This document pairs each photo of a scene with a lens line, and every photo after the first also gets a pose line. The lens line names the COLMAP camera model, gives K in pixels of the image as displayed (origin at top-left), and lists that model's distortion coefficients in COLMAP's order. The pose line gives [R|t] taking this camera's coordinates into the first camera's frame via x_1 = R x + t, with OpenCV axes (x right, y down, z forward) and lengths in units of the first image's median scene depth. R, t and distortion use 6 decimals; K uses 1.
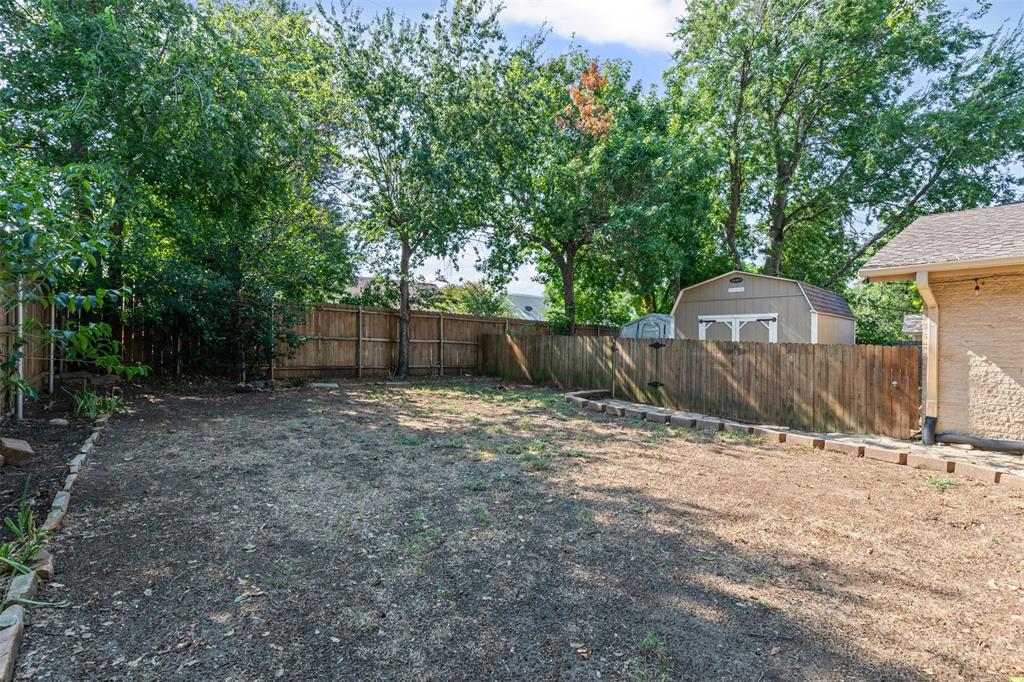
lens RADIAL K [[461.0, 0, 513.1], [0, 461.0, 341.1], [0, 0, 1]] dist [0.008505, -0.001788]
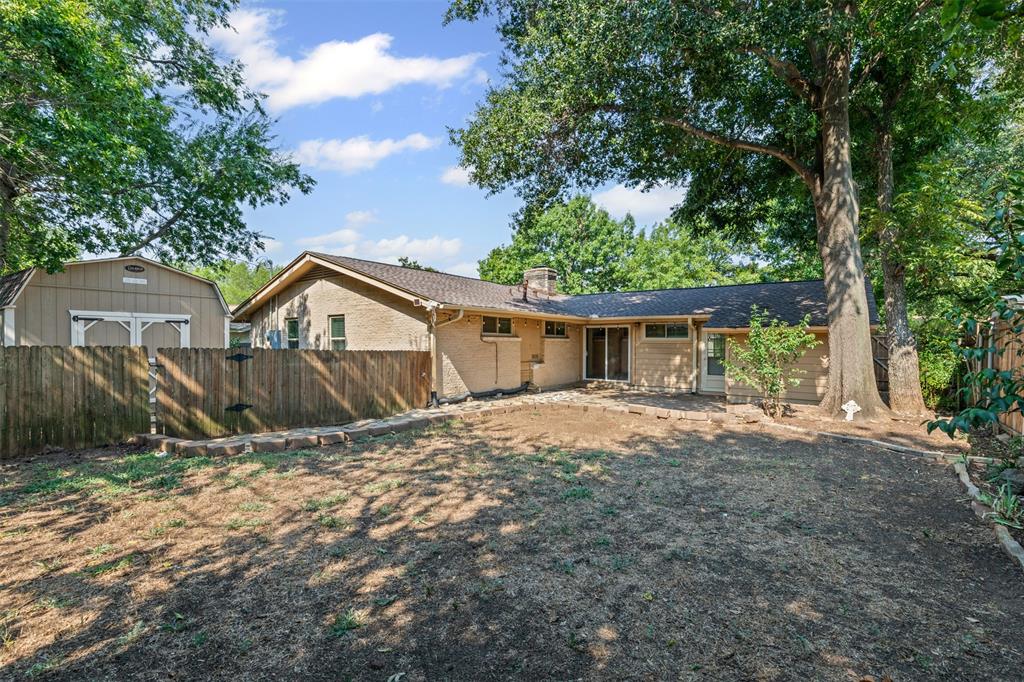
lens RADIAL K [[461.0, 0, 512.3], [0, 461.0, 340.9], [0, 0, 1]] dist [0.008505, -0.001788]
pose [[-0.204167, -0.013019, 0.978850, -0.566708], [-0.007365, 0.999904, 0.011763, -0.032373], [-0.978908, -0.004807, -0.204243, 0.735775]]
